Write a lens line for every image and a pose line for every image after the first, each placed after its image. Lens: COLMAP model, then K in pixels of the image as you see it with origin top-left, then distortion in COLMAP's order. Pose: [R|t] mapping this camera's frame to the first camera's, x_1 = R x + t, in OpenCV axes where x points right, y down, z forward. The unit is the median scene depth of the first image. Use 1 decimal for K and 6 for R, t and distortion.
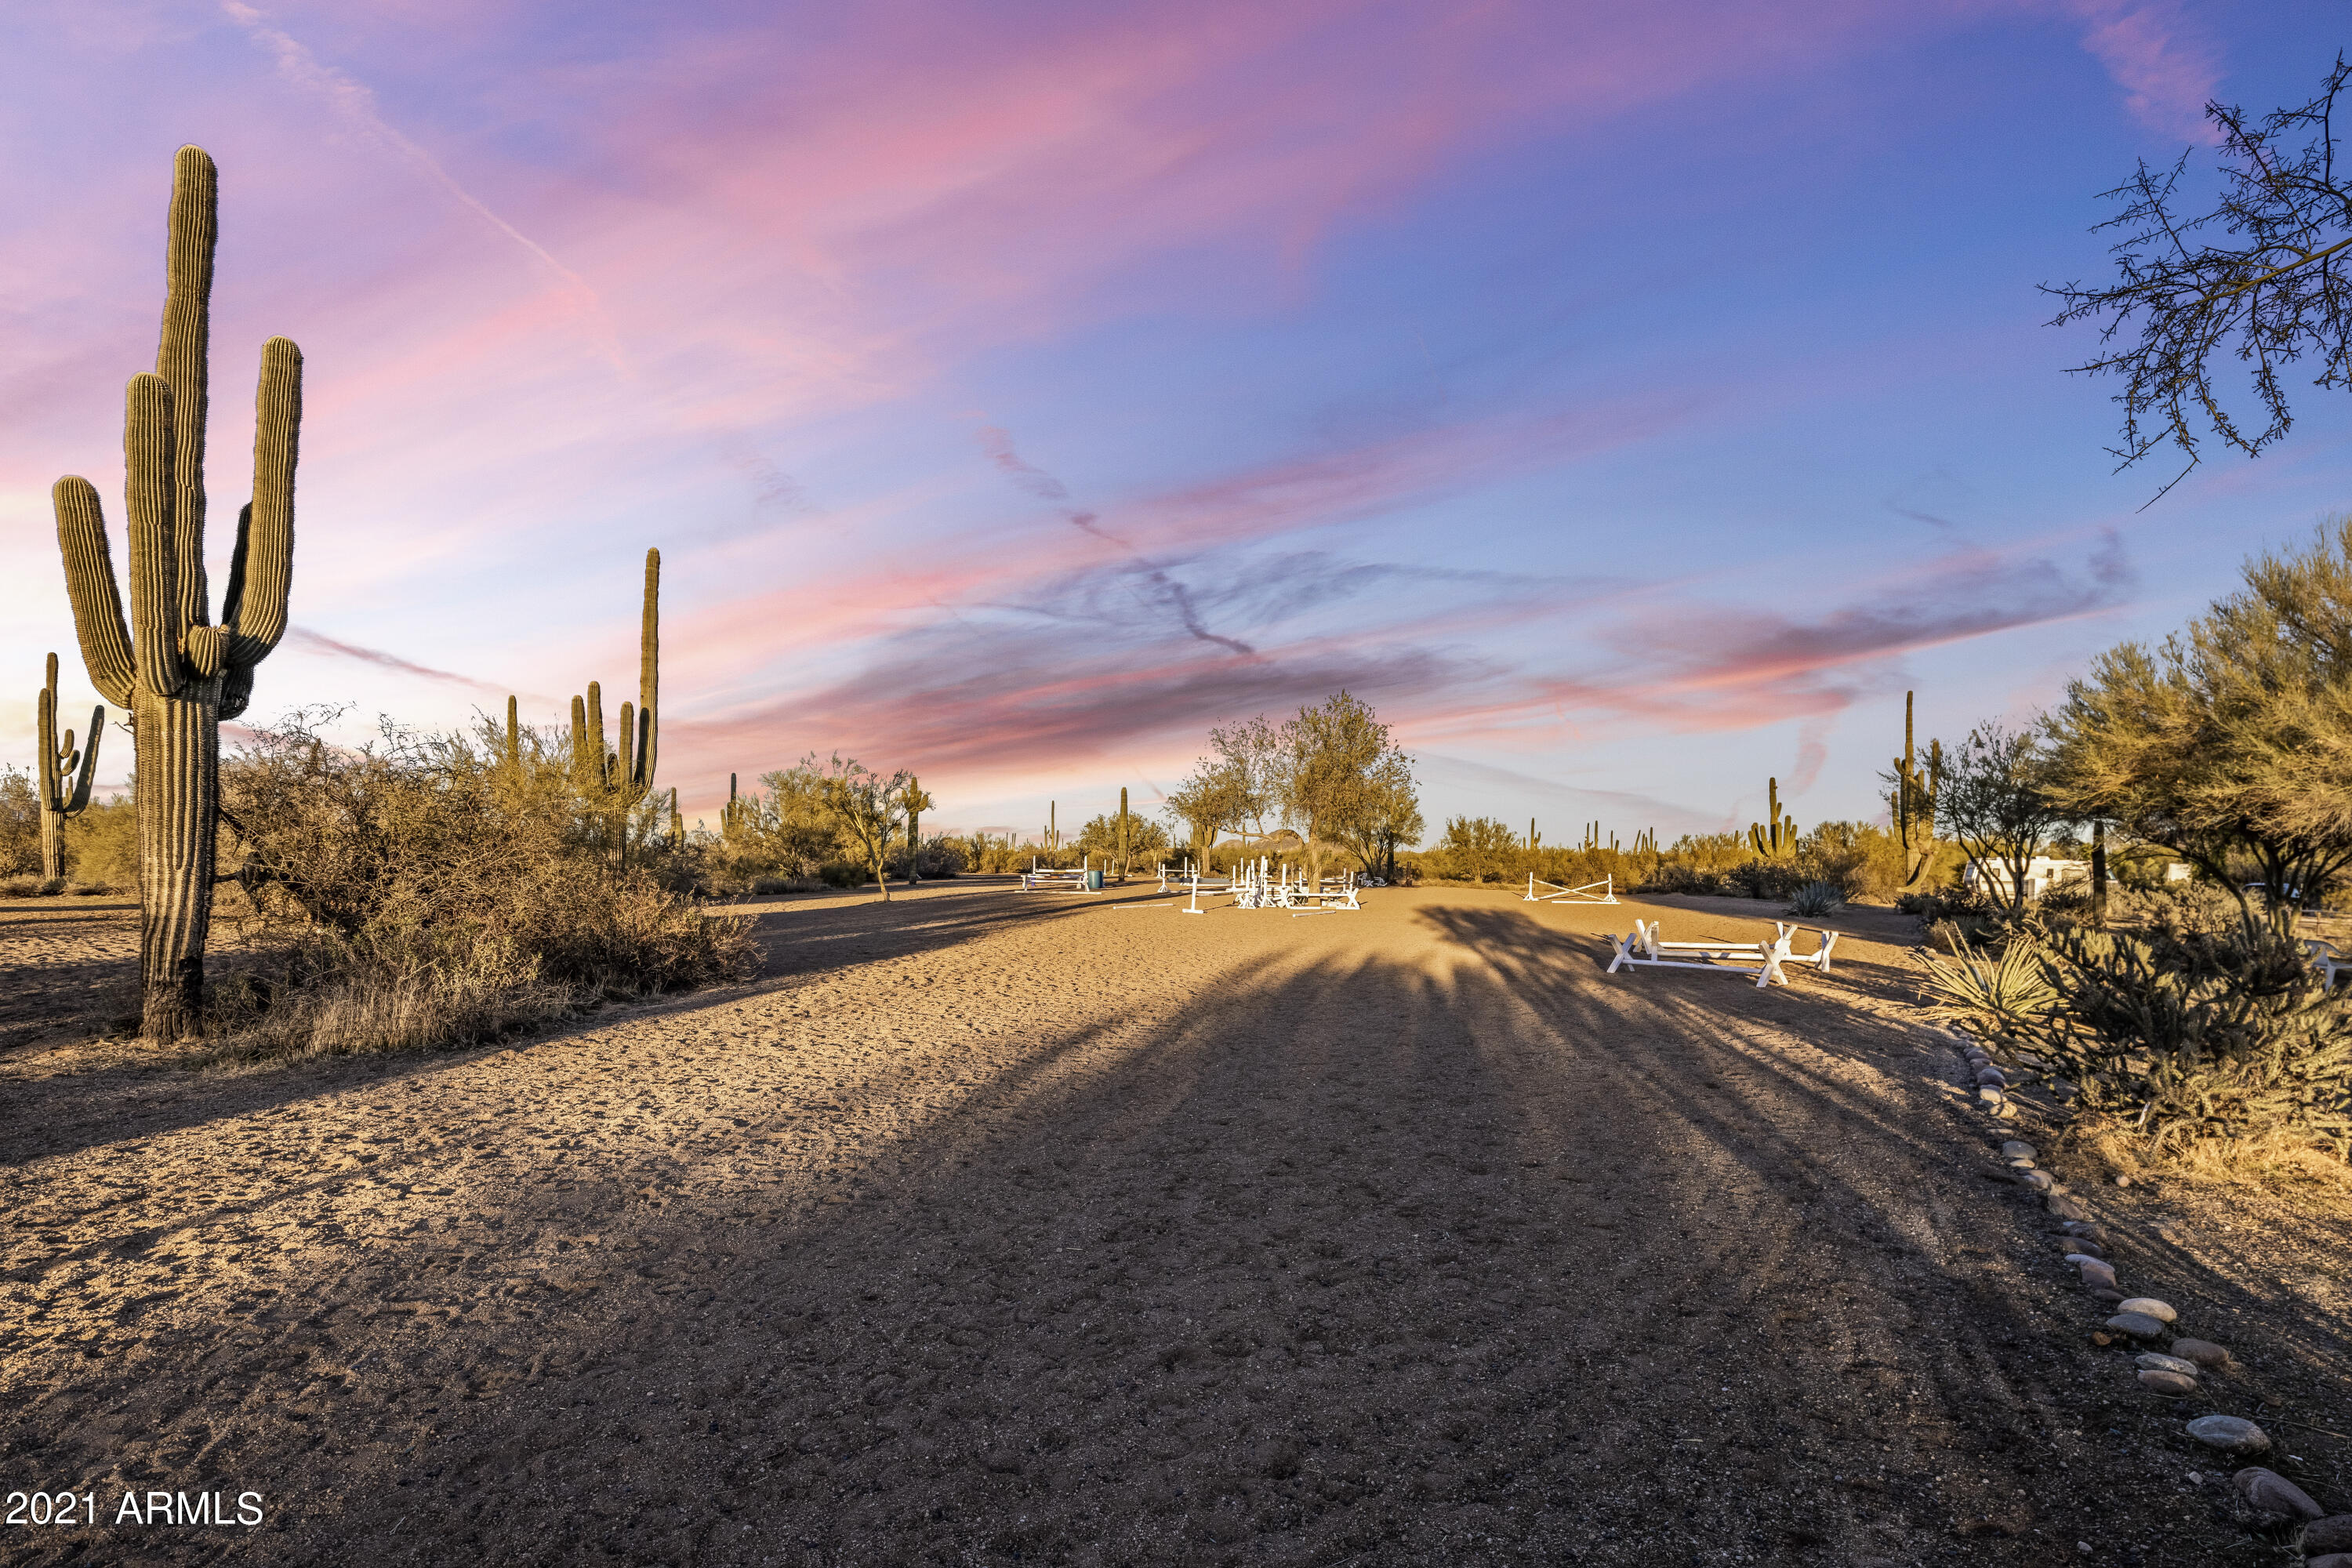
lens RADIAL K [[1115.4, 0, 1220.1], [0, 1115.4, 867.6], [0, 0, 1]] dist [0.000515, -0.000197]
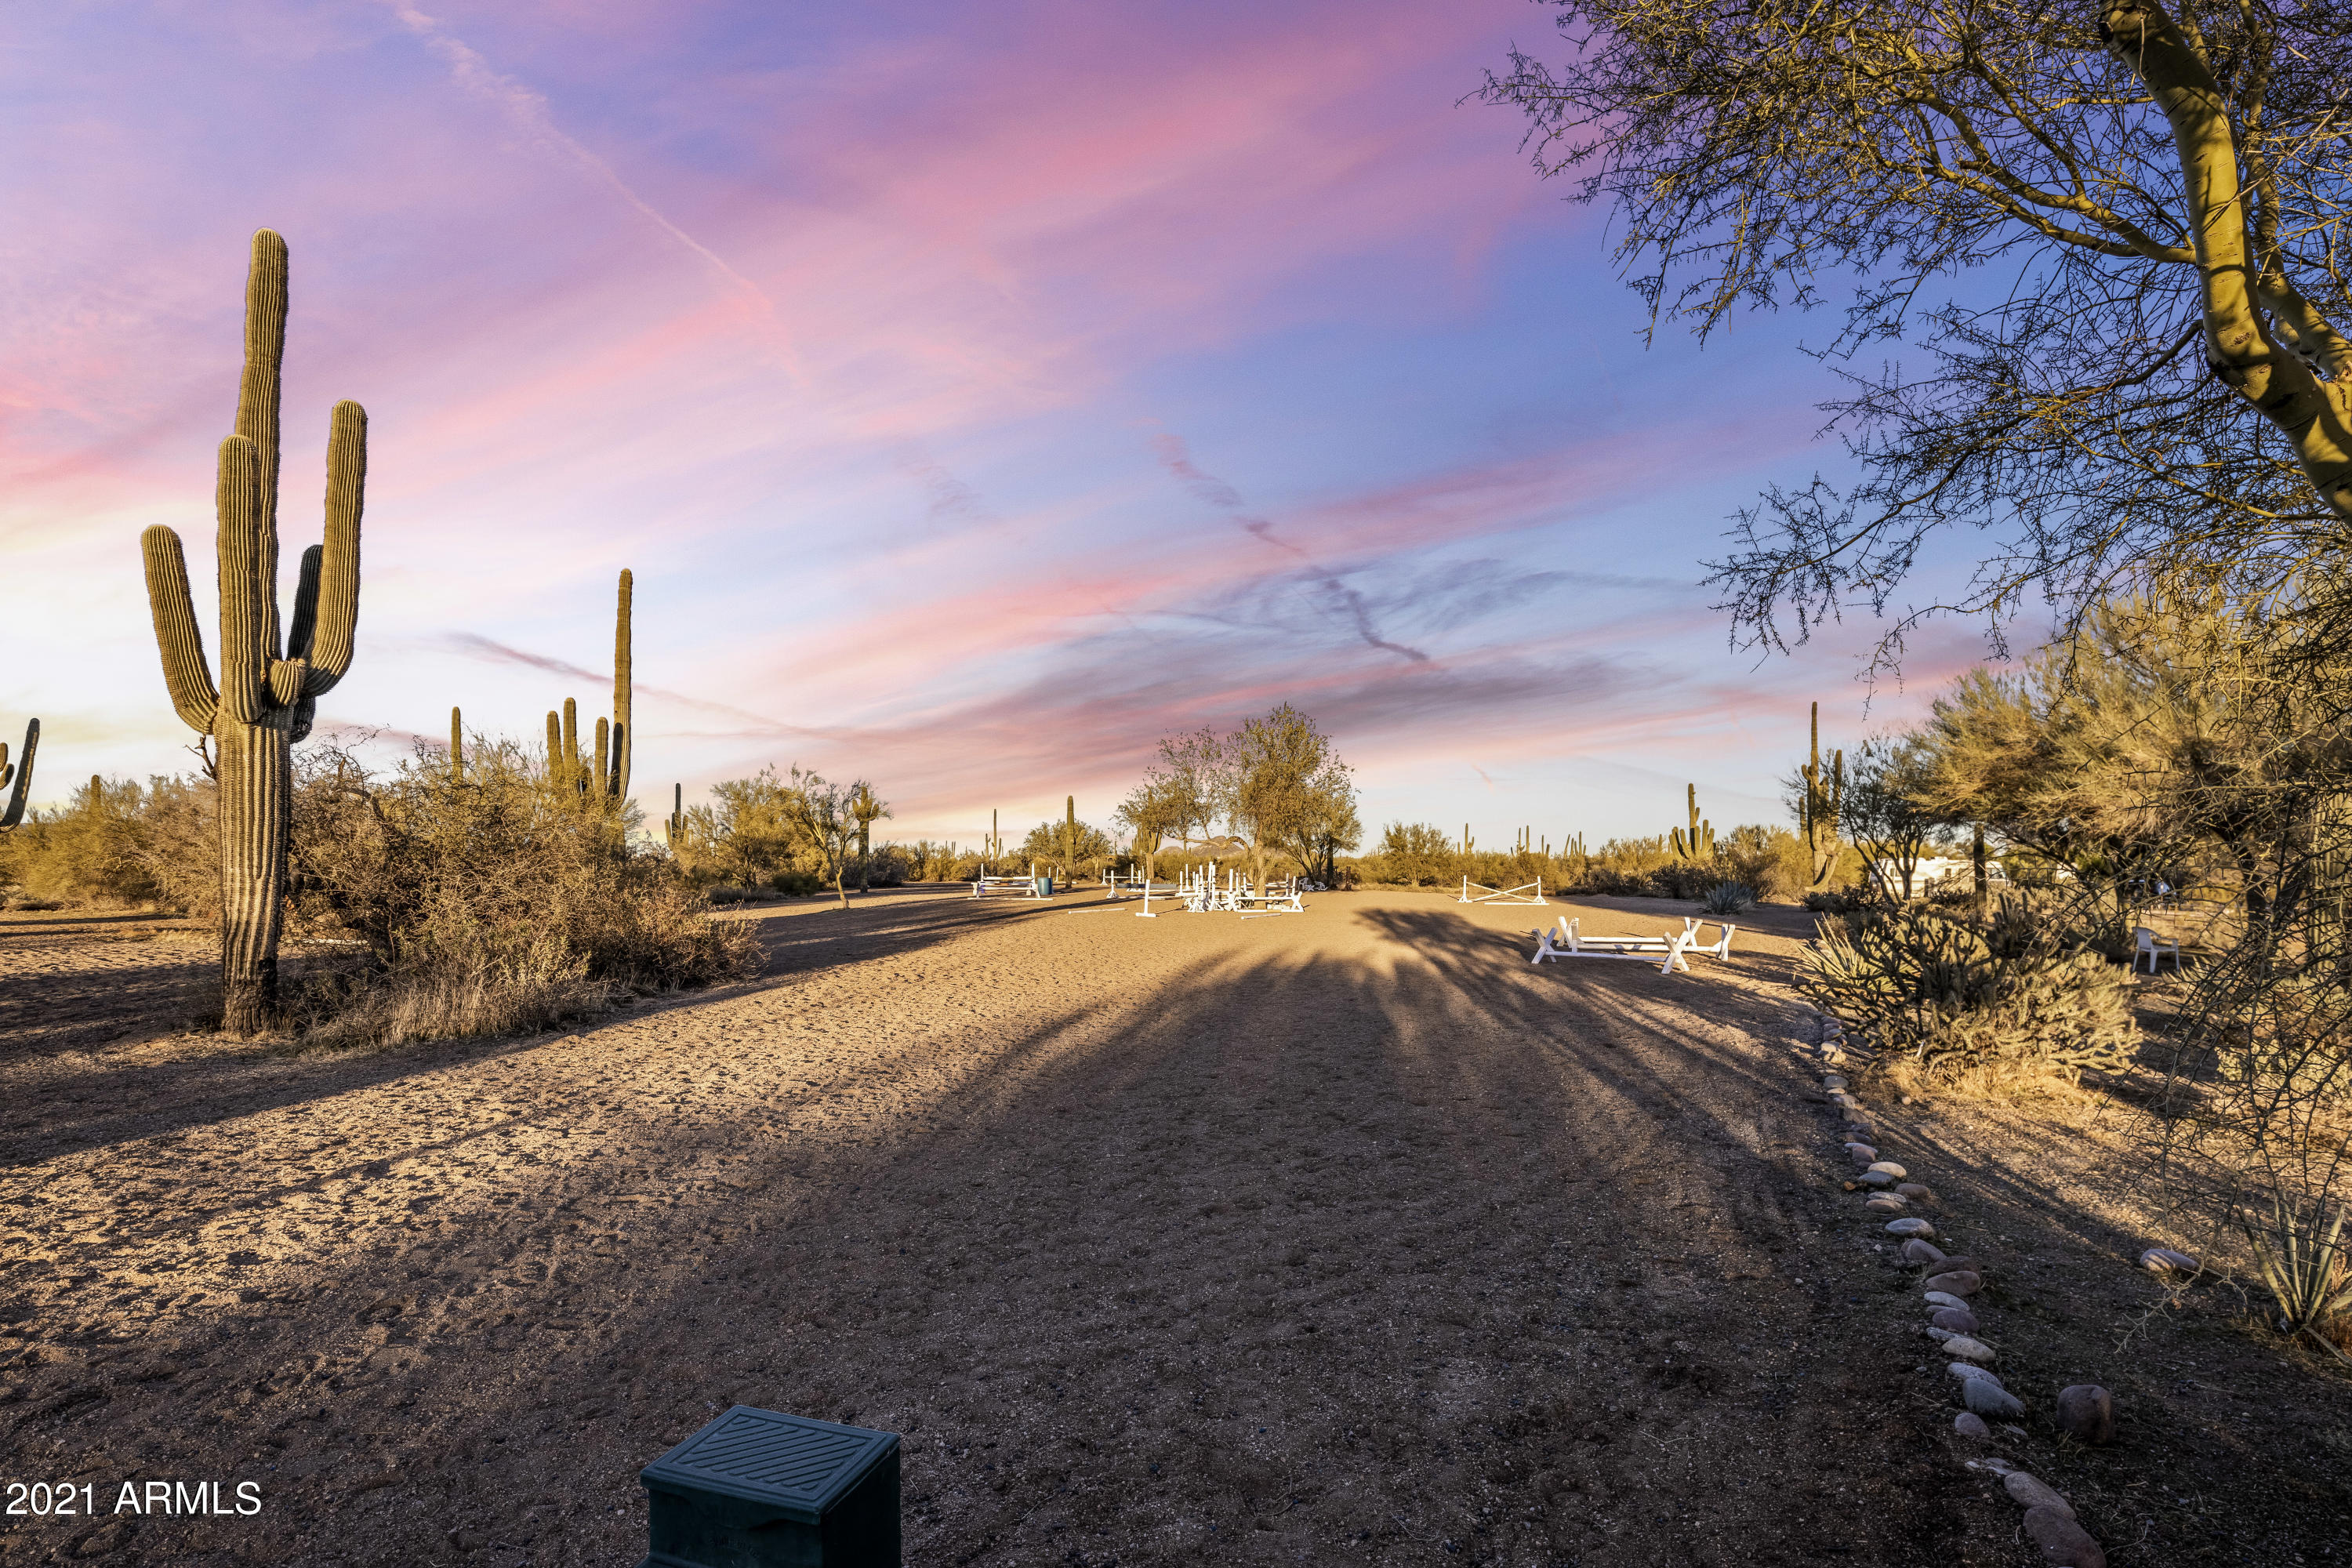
lens RADIAL K [[1115.4, 0, 1220.1], [0, 1115.4, 867.6], [0, 0, 1]] dist [0.000515, -0.000197]
pose [[0.998442, -0.008187, 0.055200, -0.031146], [0.008520, 0.999947, -0.005799, 0.003811], [-0.055149, 0.006261, 0.998458, -0.125580]]
